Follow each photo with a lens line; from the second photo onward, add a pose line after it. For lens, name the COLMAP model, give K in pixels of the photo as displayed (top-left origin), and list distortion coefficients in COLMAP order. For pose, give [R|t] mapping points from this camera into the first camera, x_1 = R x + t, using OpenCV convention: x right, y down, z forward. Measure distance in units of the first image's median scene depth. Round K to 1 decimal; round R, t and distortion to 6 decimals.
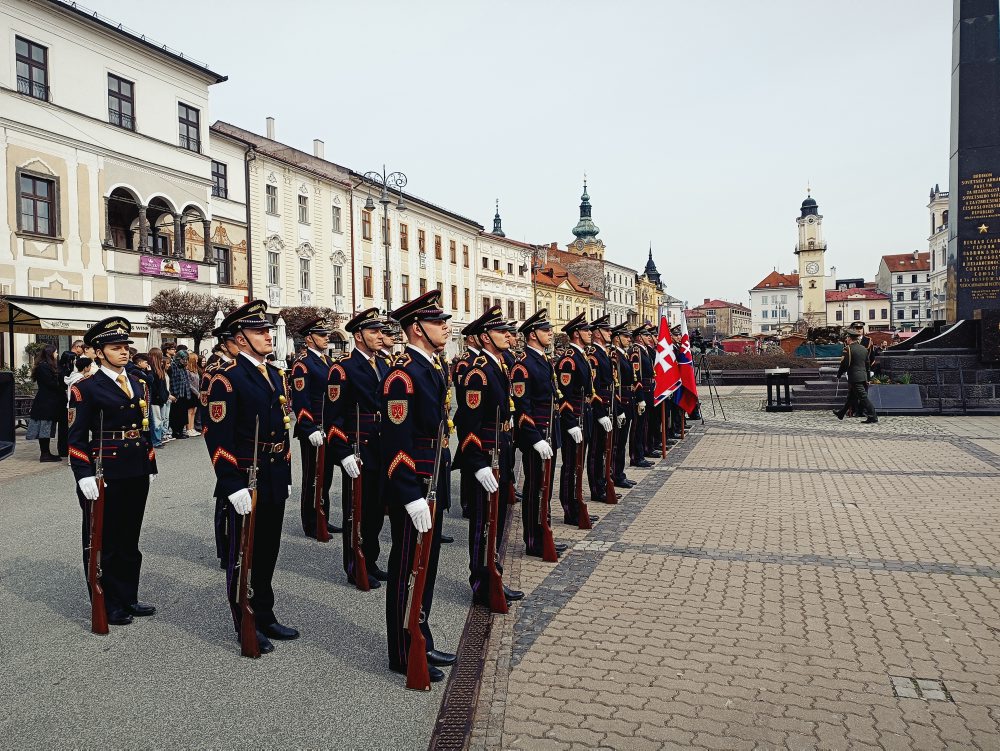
lens RADIAL K [[648.1, 0, 500.0], [0, 648.1, 375.5], [0, 0, 1]] dist [0.057595, -0.048654]
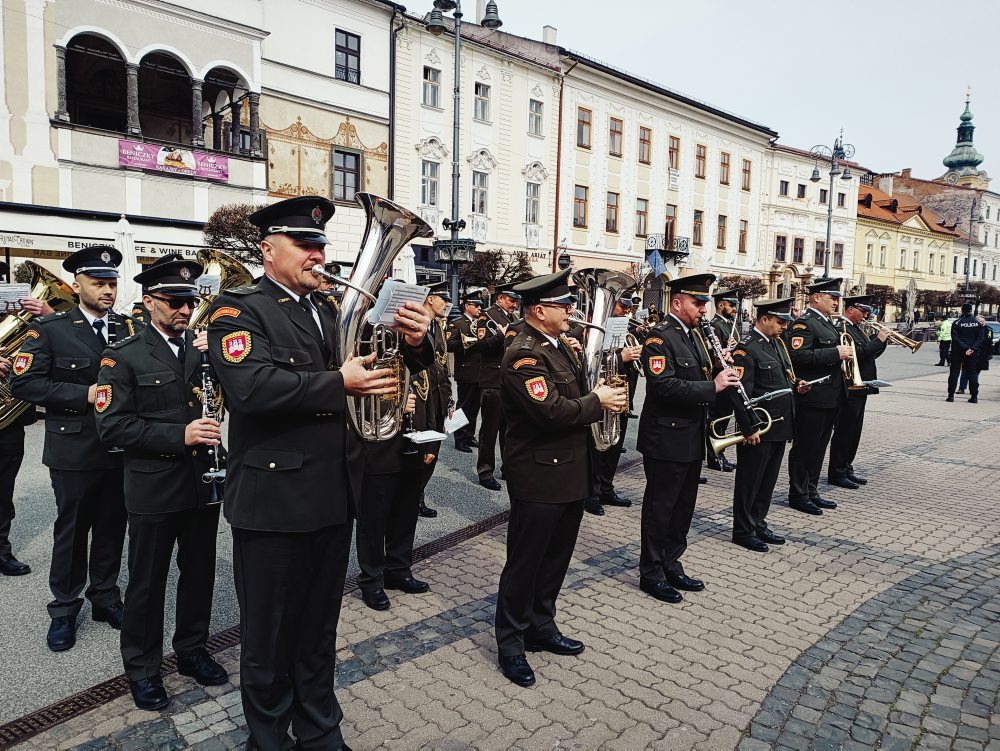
lens RADIAL K [[648.1, 0, 500.0], [0, 648.1, 375.5], [0, 0, 1]] dist [0.057595, -0.048654]
pose [[0.894132, 0.093718, -0.437887, 0.063946], [-0.060038, 0.994115, 0.090172, -0.014275], [0.443760, -0.054336, 0.894497, 0.303058]]
